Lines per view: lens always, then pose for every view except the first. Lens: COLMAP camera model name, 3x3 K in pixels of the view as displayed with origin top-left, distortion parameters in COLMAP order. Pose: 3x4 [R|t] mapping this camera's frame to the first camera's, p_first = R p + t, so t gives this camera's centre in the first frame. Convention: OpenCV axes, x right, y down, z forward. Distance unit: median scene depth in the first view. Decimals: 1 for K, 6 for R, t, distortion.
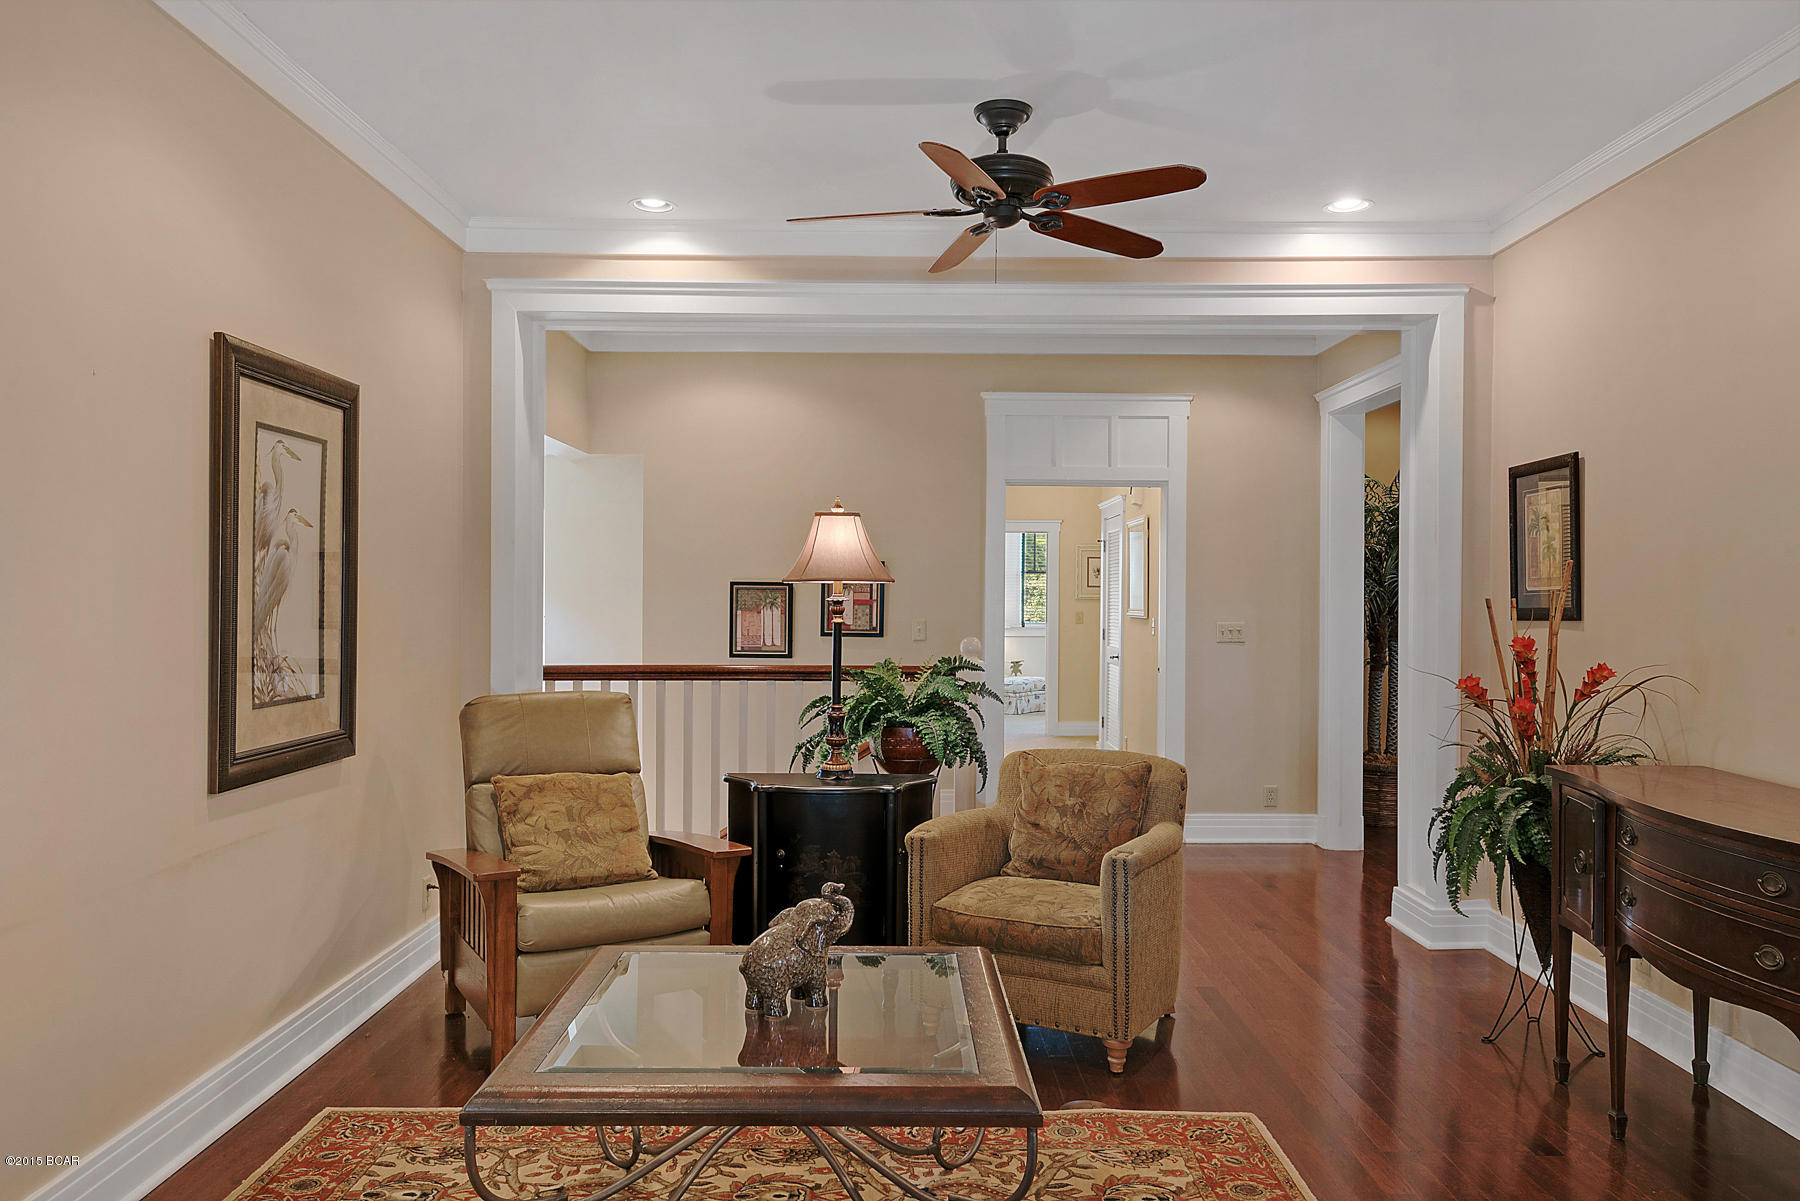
lens RADIAL K [[1308.5, 0, 900.0], [0, 1308.5, 600.5], [0, 0, 1]] dist [0.018295, -0.002366]
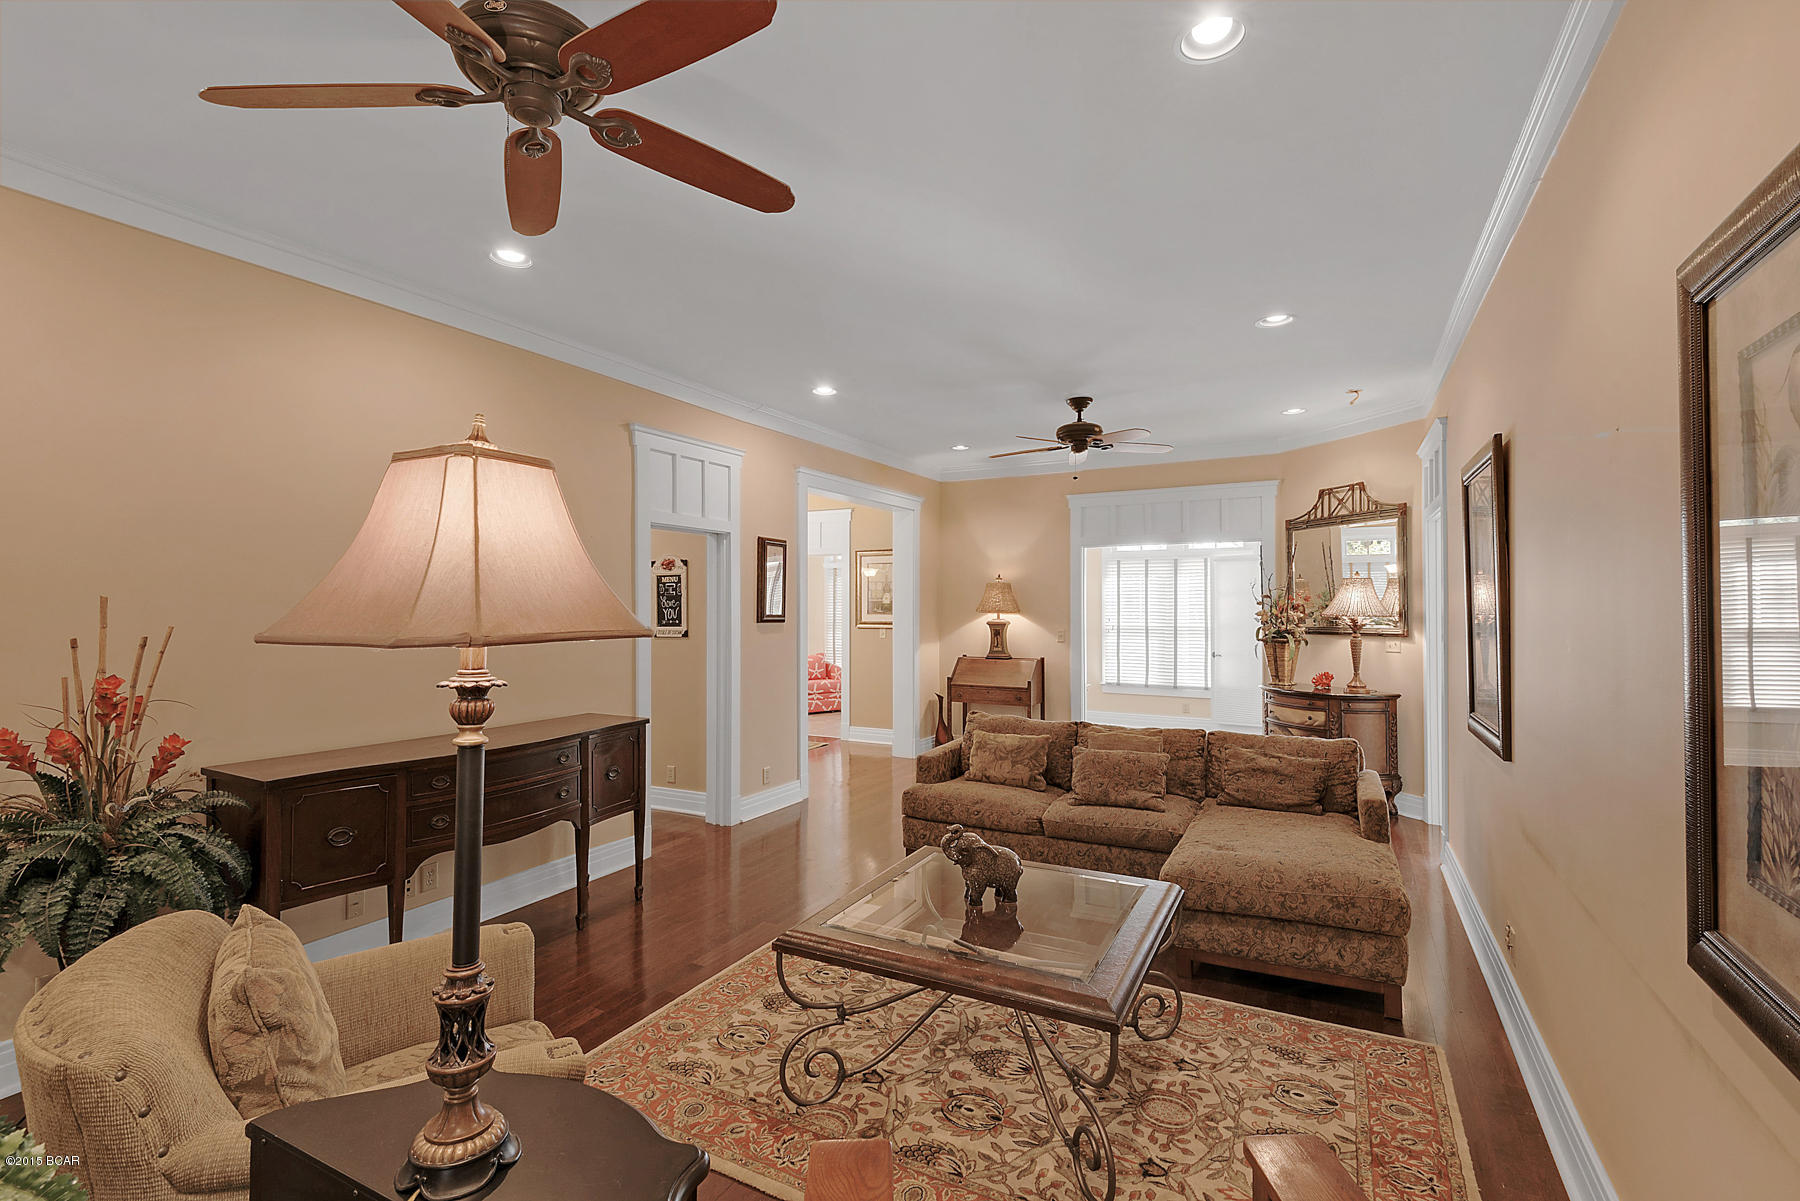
lens RADIAL K [[826.2, 0, 900.0], [0, 826.2, 600.5], [0, 0, 1]] dist [0.000763, -0.000127]
pose [[-0.888778, -0.004213, 0.458318, -0.291823], [-0.004338, 0.999990, 0.000780, -0.029825], [-0.458317, -0.001295, -0.888788, 1.277123]]
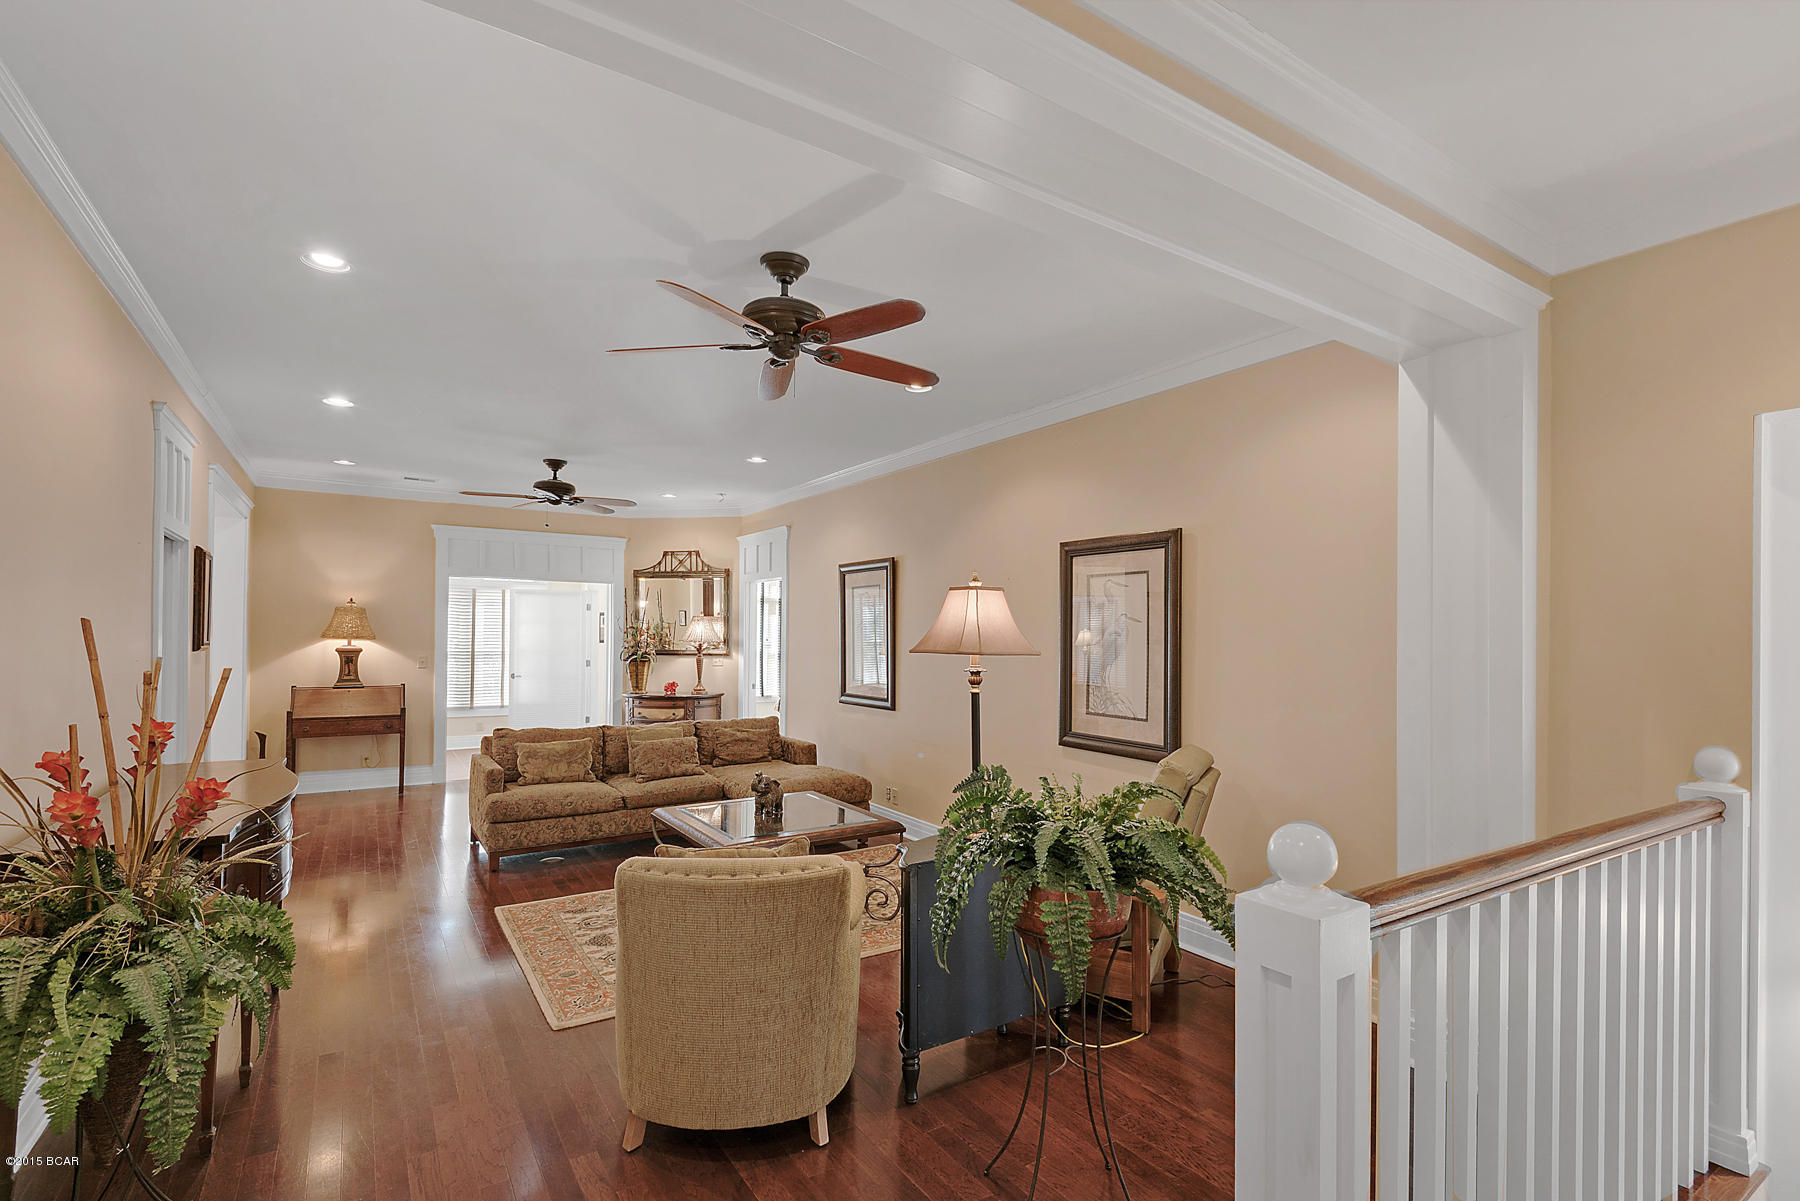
lens RADIAL K [[780.4, 0, 939.7], [0, 780.4, 633.5], [0, 0, 1]] dist [0.000649, 0.000027]
pose [[-0.799639, -0.018231, -0.600204, 0.381628], [-0.019082, 0.999806, -0.004945, -0.028538], [0.600178, 0.007499, -0.799831, 1.609841]]
